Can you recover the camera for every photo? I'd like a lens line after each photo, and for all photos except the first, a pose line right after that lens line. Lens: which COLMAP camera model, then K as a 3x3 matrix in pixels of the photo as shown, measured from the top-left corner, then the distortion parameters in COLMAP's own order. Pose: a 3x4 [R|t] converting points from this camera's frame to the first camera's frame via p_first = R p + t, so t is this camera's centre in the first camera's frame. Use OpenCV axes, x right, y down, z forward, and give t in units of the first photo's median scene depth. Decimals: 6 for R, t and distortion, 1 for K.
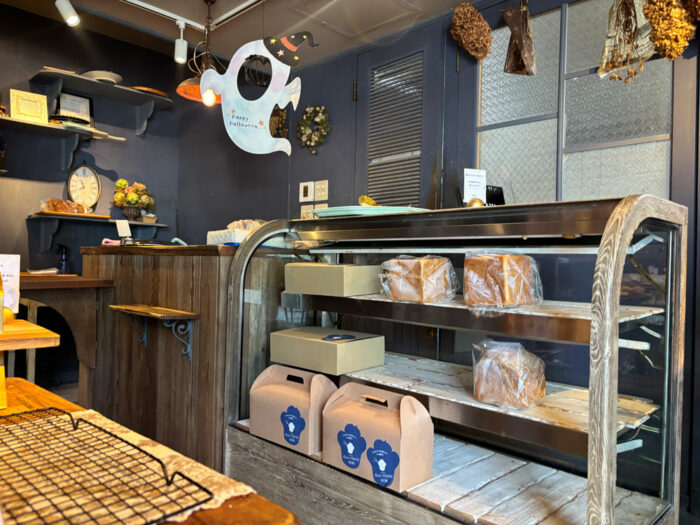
lens RADIAL K [[524.8, 0, 348.7], [0, 524.8, 267.0], [0, 0, 1]] dist [-0.002446, -0.007765]
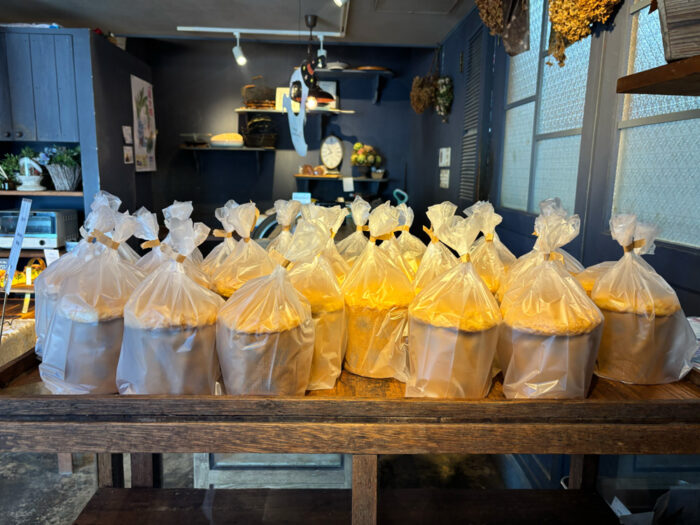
lens RADIAL K [[524.8, 0, 348.7], [0, 524.8, 267.0], [0, 0, 1]] dist [-0.002446, -0.007765]
pose [[0.730858, 0.108784, -0.673805, 0.458503], [0.000745, 0.987089, 0.160170, -0.078783], [0.682530, -0.117564, 0.721340, 0.039017]]
